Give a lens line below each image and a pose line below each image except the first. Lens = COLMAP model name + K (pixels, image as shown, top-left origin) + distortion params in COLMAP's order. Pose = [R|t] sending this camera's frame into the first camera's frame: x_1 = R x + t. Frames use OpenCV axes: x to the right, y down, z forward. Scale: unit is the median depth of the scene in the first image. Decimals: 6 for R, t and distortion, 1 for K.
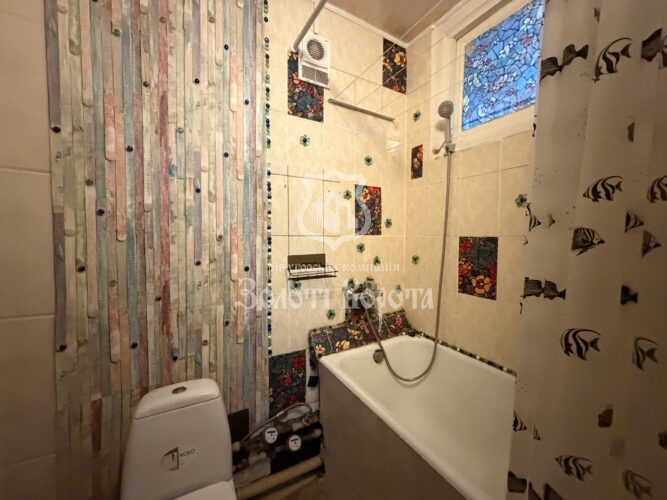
lens RADIAL K [[266.7, 0, 332.7], [0, 266.7, 248.6], [0, 0, 1]] dist [0.001893, -0.000613]
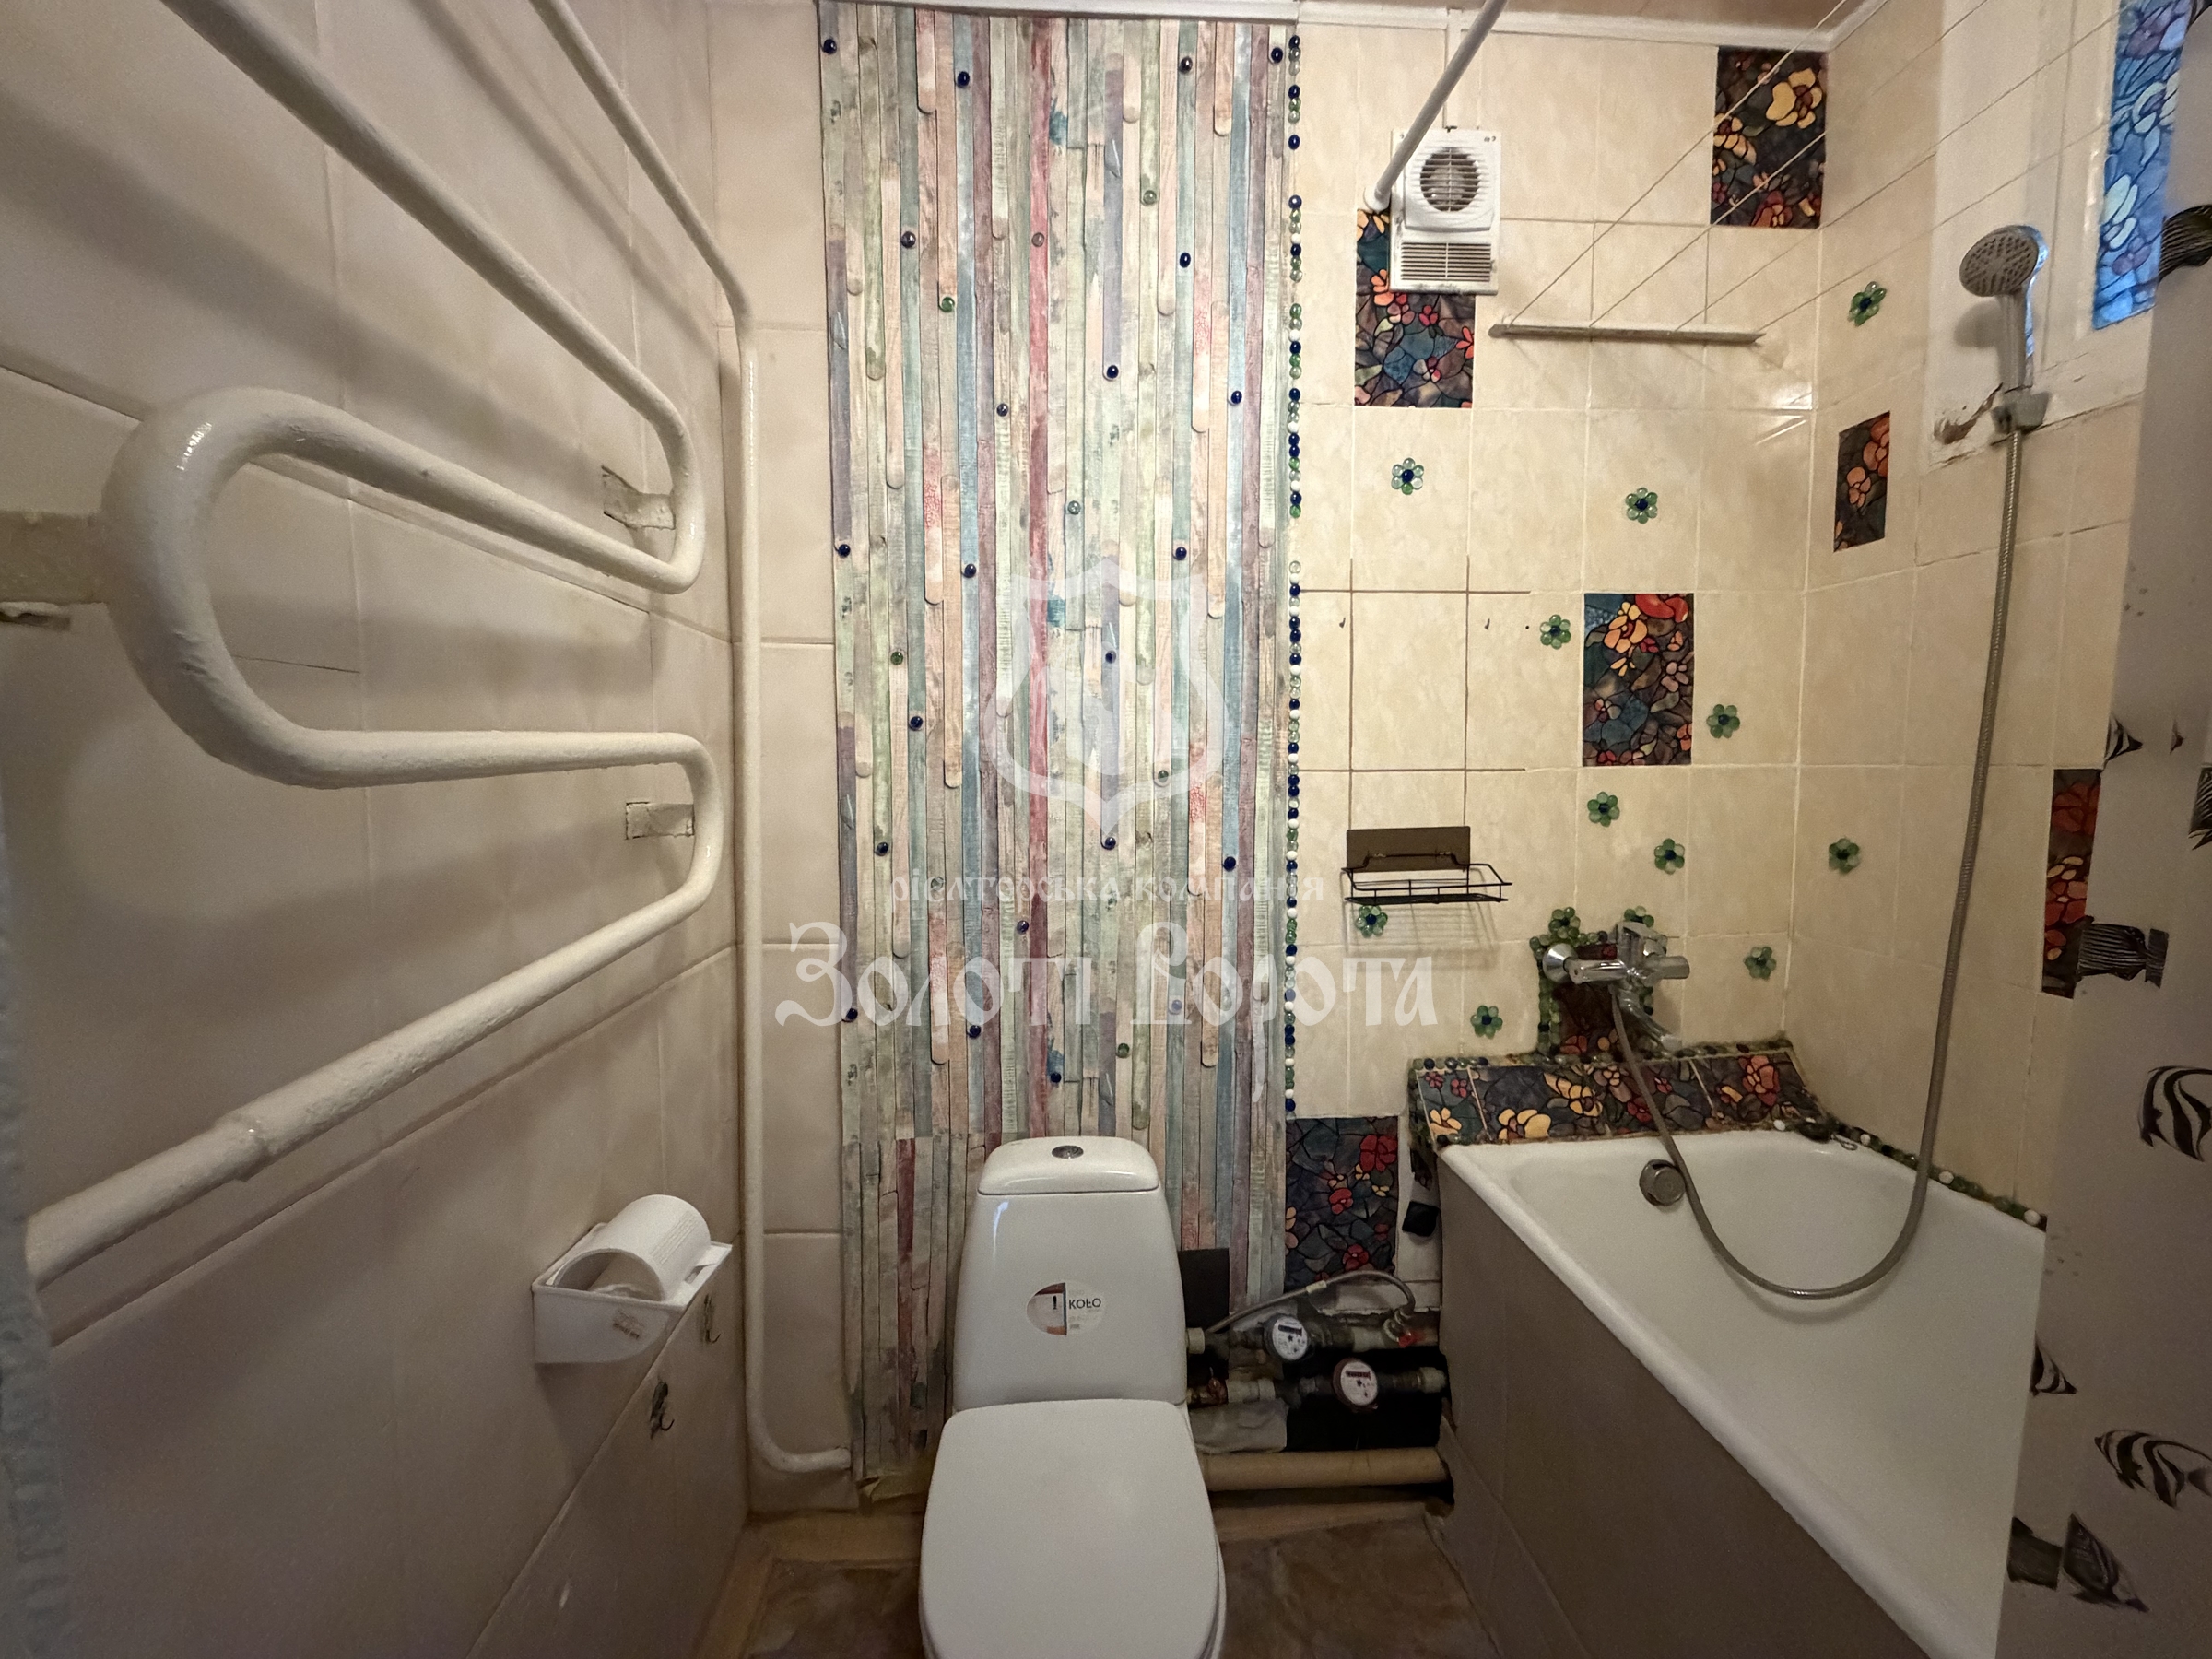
lens RADIAL K [[884.4, 0, 1100.5], [0, 884.4, 830.1], [0, 0, 1]] dist [0.001893, -0.000613]
pose [[0.898387, 0.022286, -0.438638, 0.043476], [-0.009922, 0.999487, 0.030459, -0.004419], [0.439092, -0.023012, 0.898147, -0.145138]]
